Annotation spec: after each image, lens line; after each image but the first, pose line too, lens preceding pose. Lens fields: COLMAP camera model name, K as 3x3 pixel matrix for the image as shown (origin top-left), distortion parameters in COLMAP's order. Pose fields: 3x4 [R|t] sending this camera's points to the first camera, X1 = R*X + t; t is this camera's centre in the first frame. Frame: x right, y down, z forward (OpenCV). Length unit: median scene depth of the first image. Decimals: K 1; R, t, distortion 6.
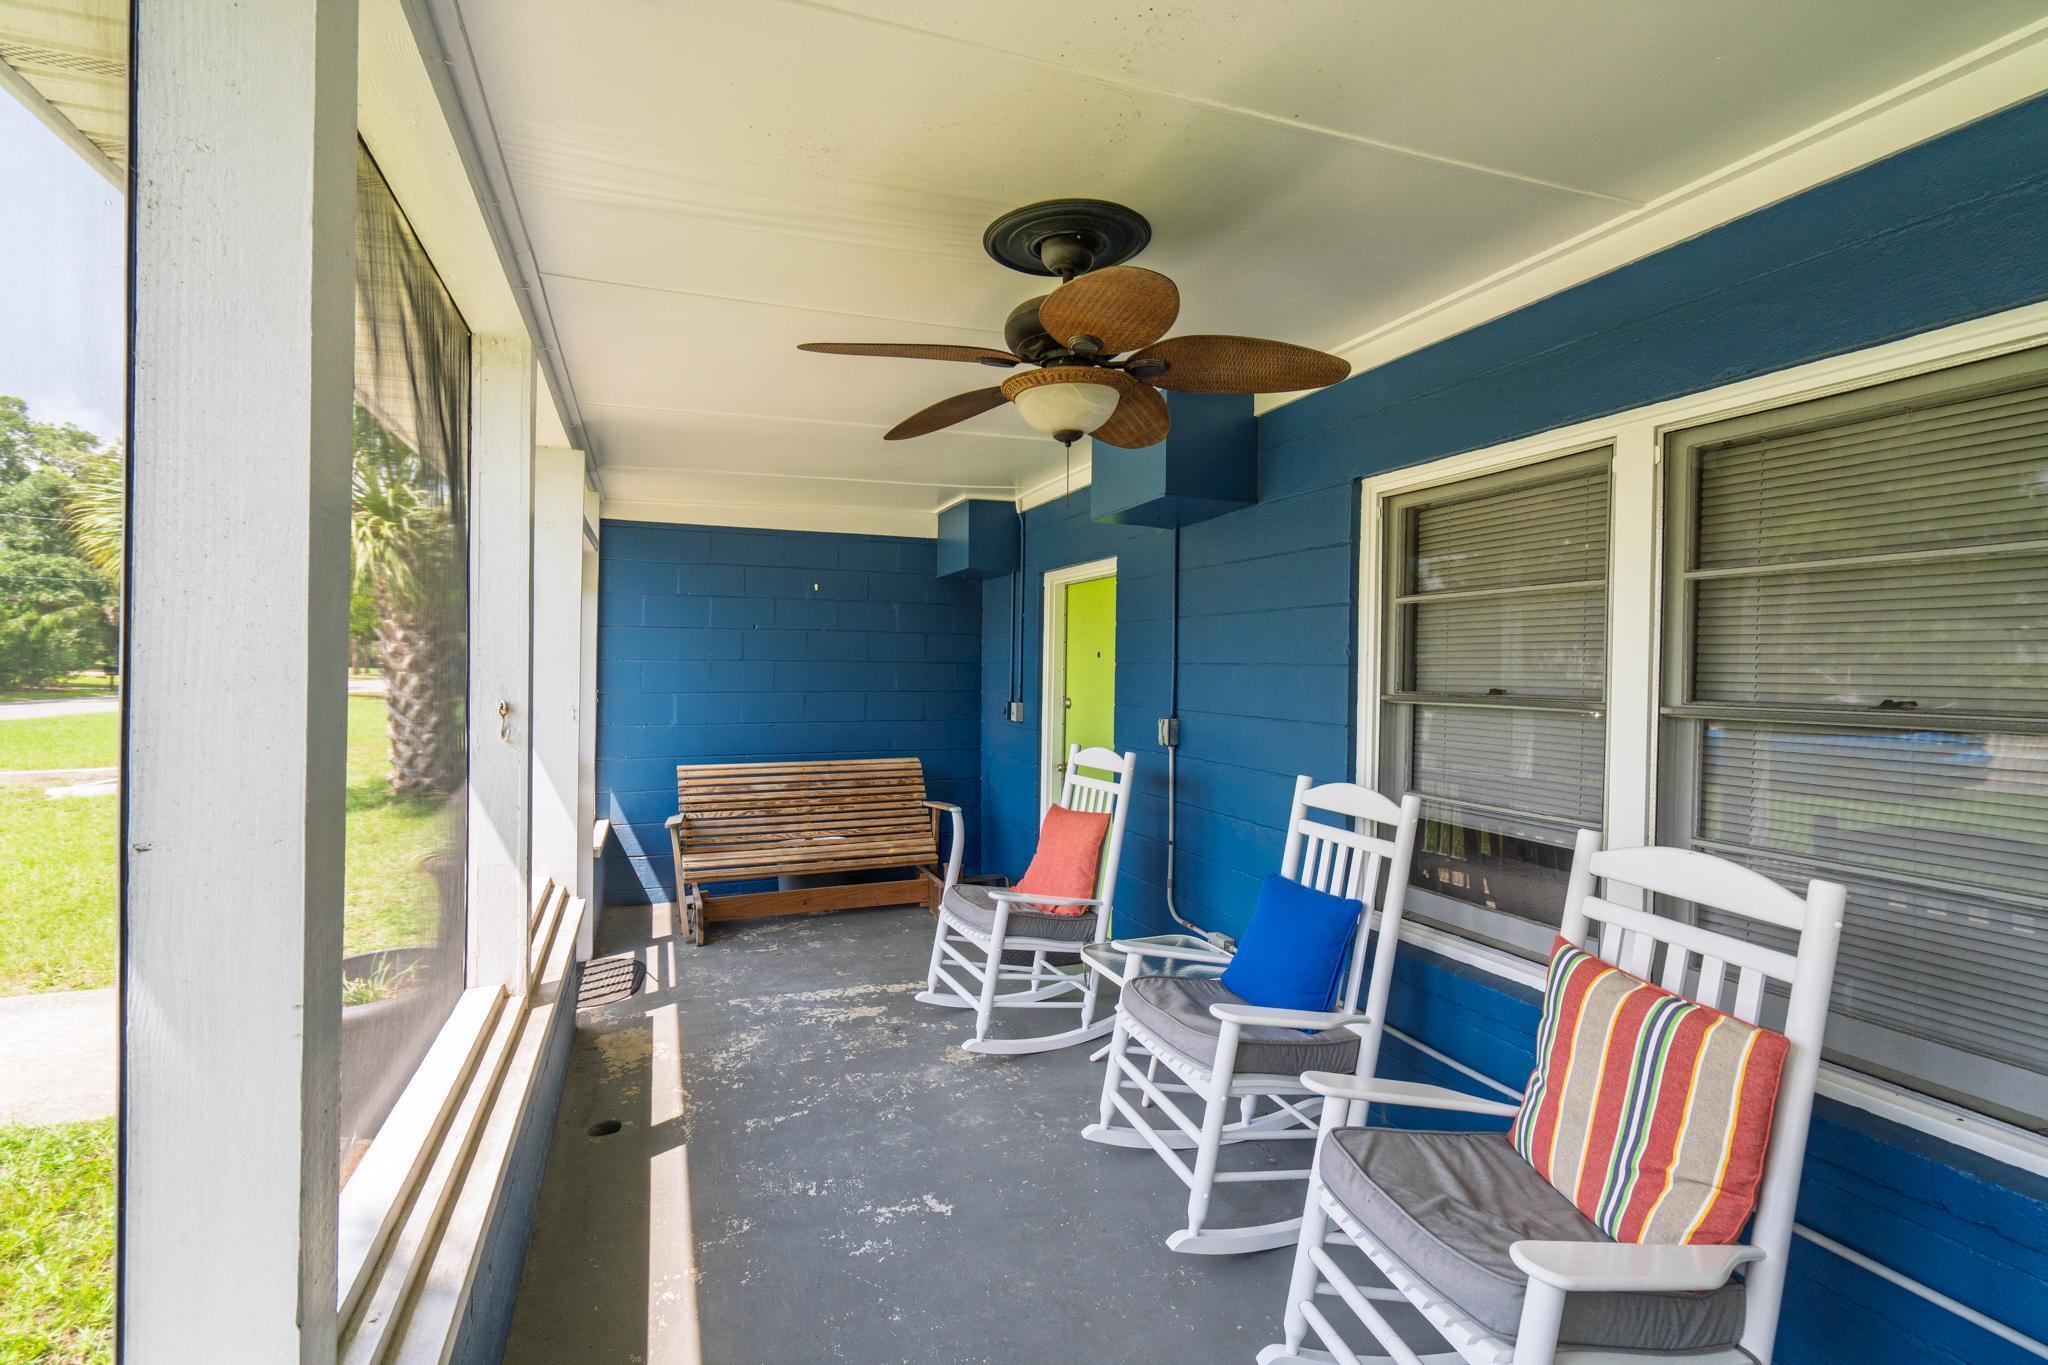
lens RADIAL K [[915.2, 0, 1024.0], [0, 915.2, 682.5], [0, 0, 1]] dist [0.000735, 0.000521]
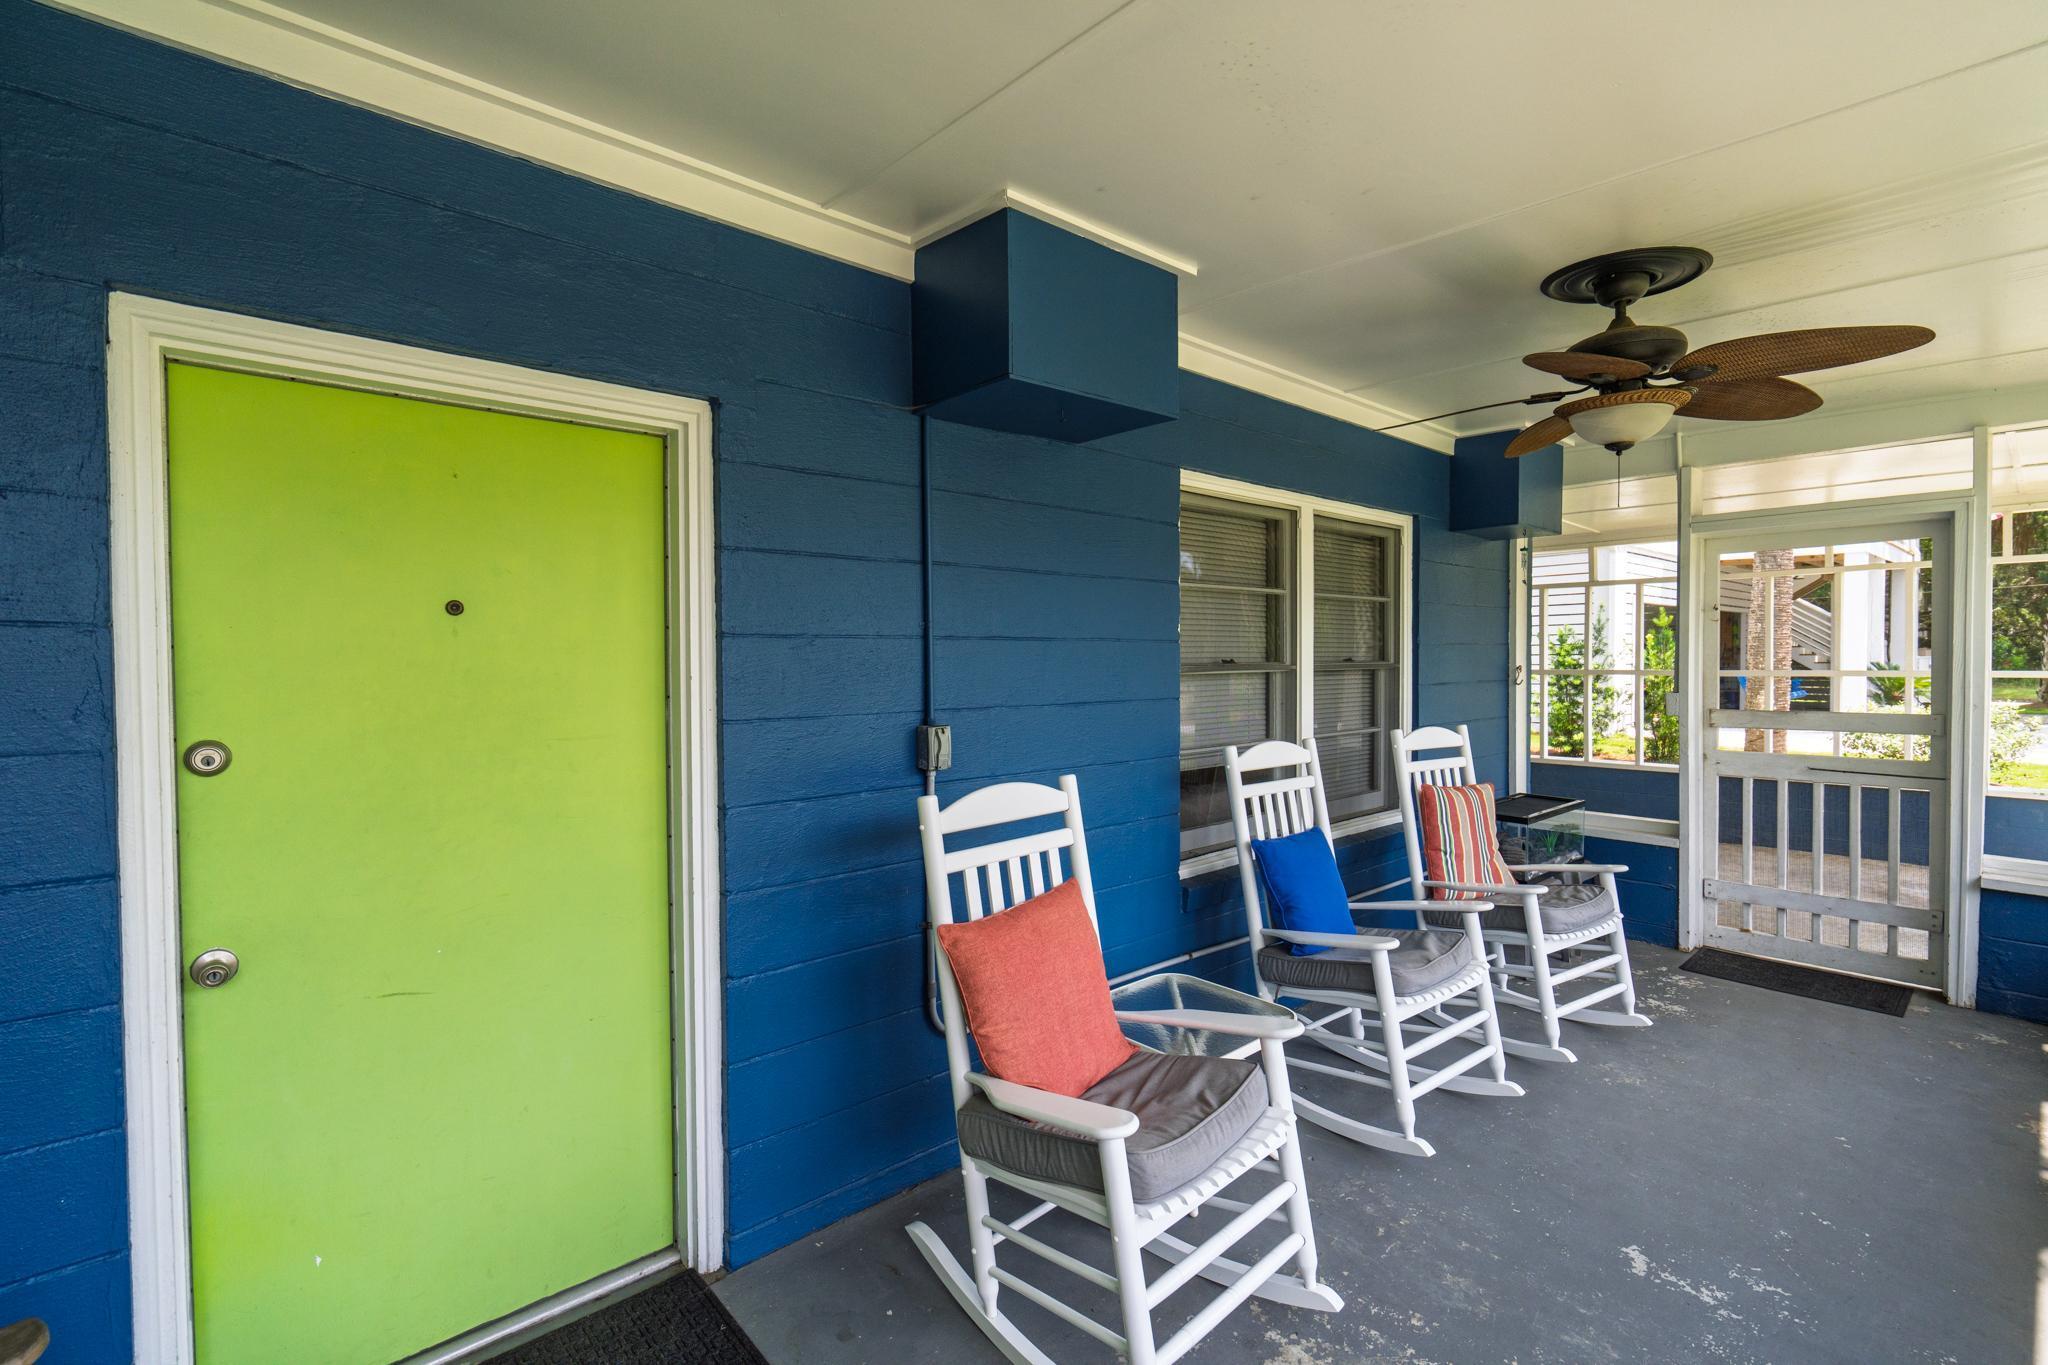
lens RADIAL K [[971.1, 0, 1024.0], [0, 971.1, 682.5], [0, 0, 1]] dist [0.030933, 0.000326]
pose [[-0.369956, -0.035149, 0.928384, -0.719104], [0.016624, 0.998874, 0.044443, -0.027644], [-0.928901, 0.031875, -0.368955, 1.830874]]
